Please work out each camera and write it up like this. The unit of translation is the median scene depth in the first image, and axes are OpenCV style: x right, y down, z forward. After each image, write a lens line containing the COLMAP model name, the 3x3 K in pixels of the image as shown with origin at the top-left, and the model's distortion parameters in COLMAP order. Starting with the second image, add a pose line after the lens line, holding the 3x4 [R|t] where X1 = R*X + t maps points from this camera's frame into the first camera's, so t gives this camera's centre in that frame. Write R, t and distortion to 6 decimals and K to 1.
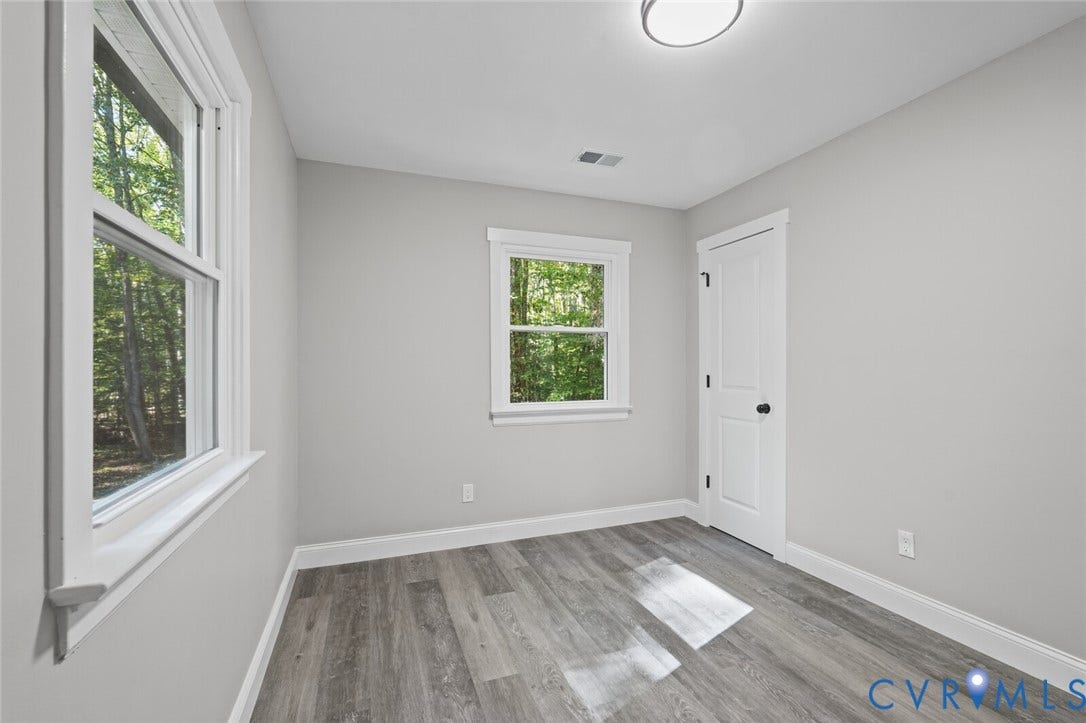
lens RADIAL K [[482.1, 0, 561.9], [0, 482.1, 367.9], [0, 0, 1]] dist [-0.013605, 0.000151]
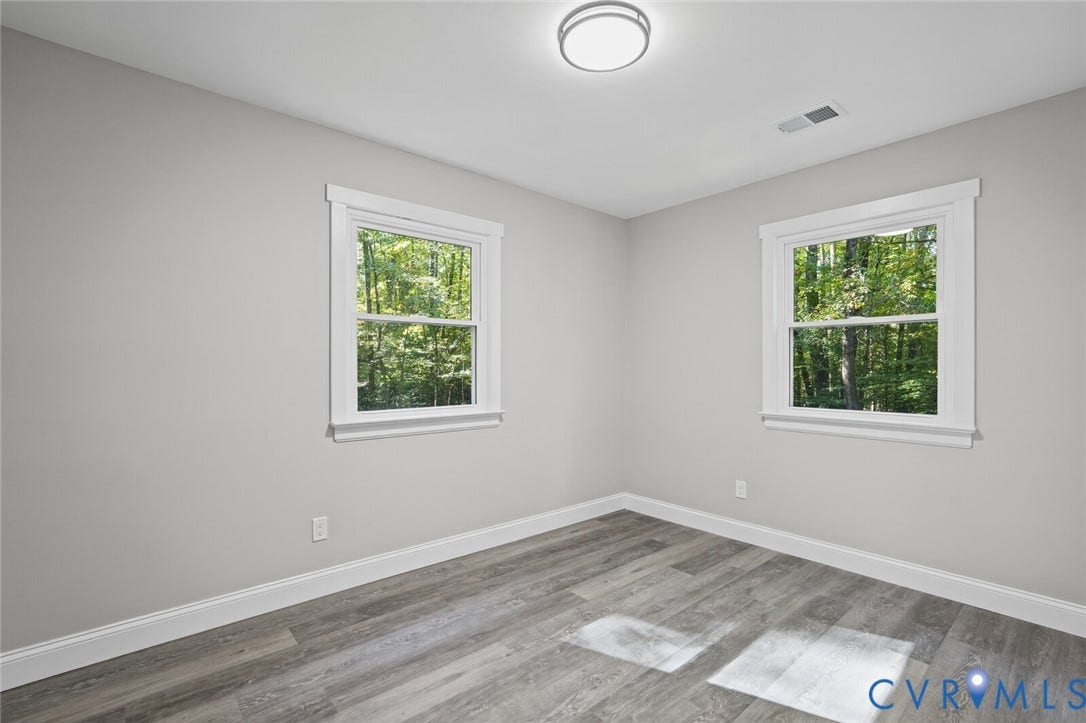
lens RADIAL K [[483.5, 0, 545.2], [0, 483.5, 374.9], [0, 0, 1]] dist [-0.001754, 0.000500]
pose [[0.338659, 0.018057, -0.940736, 0.738633], [-0.003533, 0.999833, 0.017919, -0.004263], [0.940903, -0.002745, 0.338666, 0.293442]]
